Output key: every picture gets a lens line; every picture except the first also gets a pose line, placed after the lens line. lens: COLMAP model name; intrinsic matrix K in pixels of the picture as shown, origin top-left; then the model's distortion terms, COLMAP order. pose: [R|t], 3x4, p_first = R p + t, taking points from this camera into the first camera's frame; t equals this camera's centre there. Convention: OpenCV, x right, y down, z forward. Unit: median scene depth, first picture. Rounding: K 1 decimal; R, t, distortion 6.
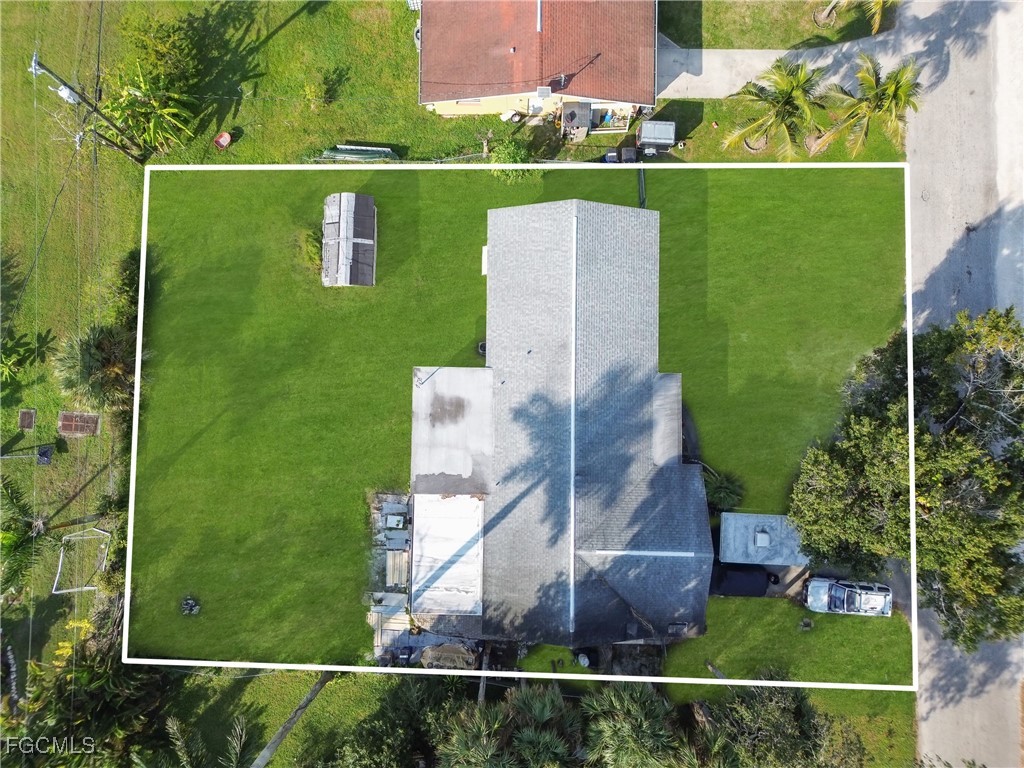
lens RADIAL K [[714.9, 0, 515.3], [0, 714.9, 381.8], [0, 0, 1]] dist [0.045967, -0.003759]
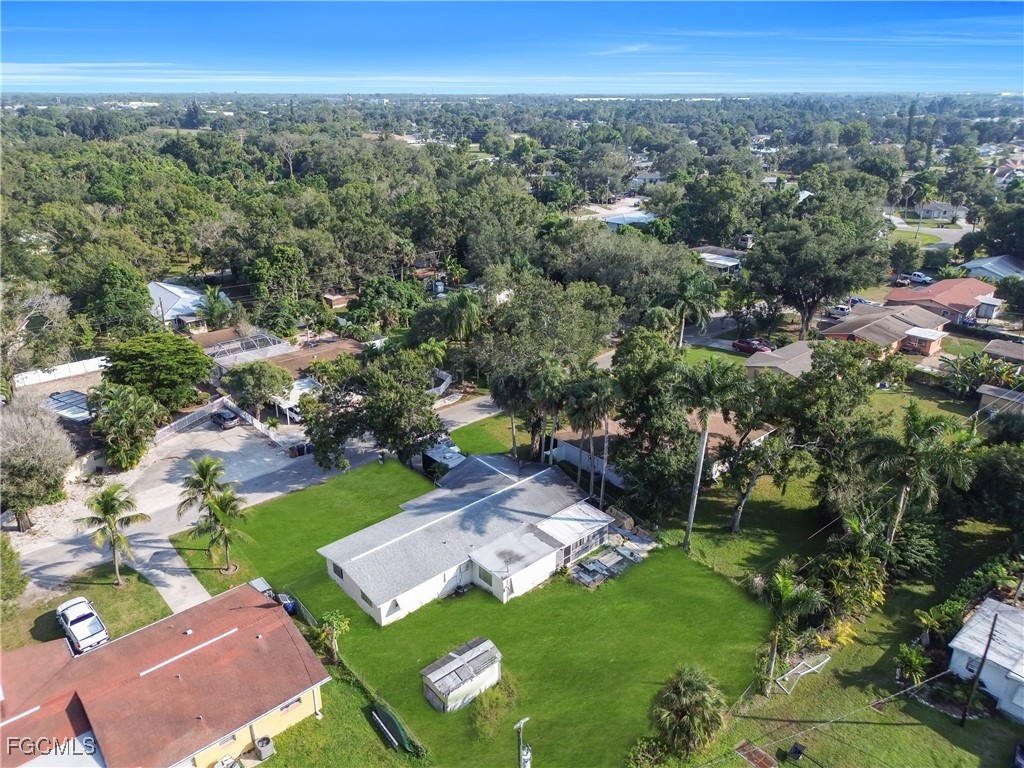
lens RADIAL K [[714.9, 0, 517.5], [0, 714.9, 383.6], [0, 0, 1]] dist [0.045967, -0.003759]
pose [[-0.684421, -0.282745, 0.672030, -1.009165], [0.728367, -0.224195, 0.647470, -0.835106], [-0.032403, 0.932626, 0.359386, 0.126917]]
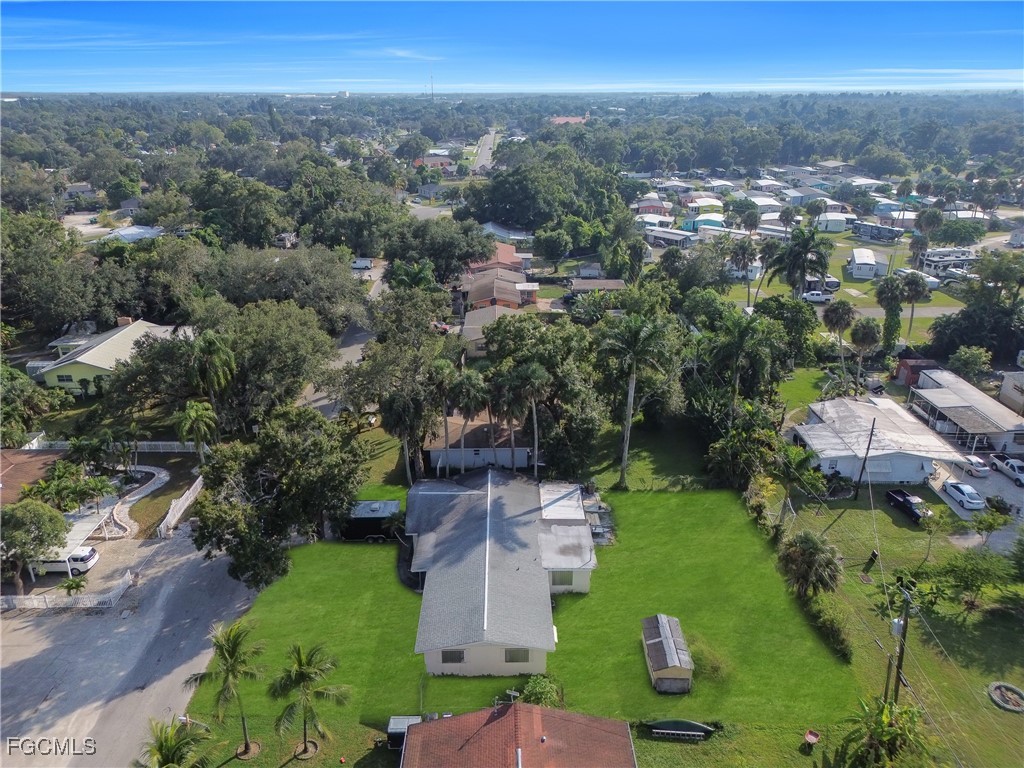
lens RADIAL K [[714.9, 0, 509.0], [0, 714.9, 380.7], [0, 0, 1]] dist [0.045967, -0.003759]
pose [[-0.999512, 0.004920, -0.030858, 0.080176], [-0.030692, -0.340015, 0.939919, -1.250164], [-0.005867, 0.940407, 0.340000, 0.155569]]
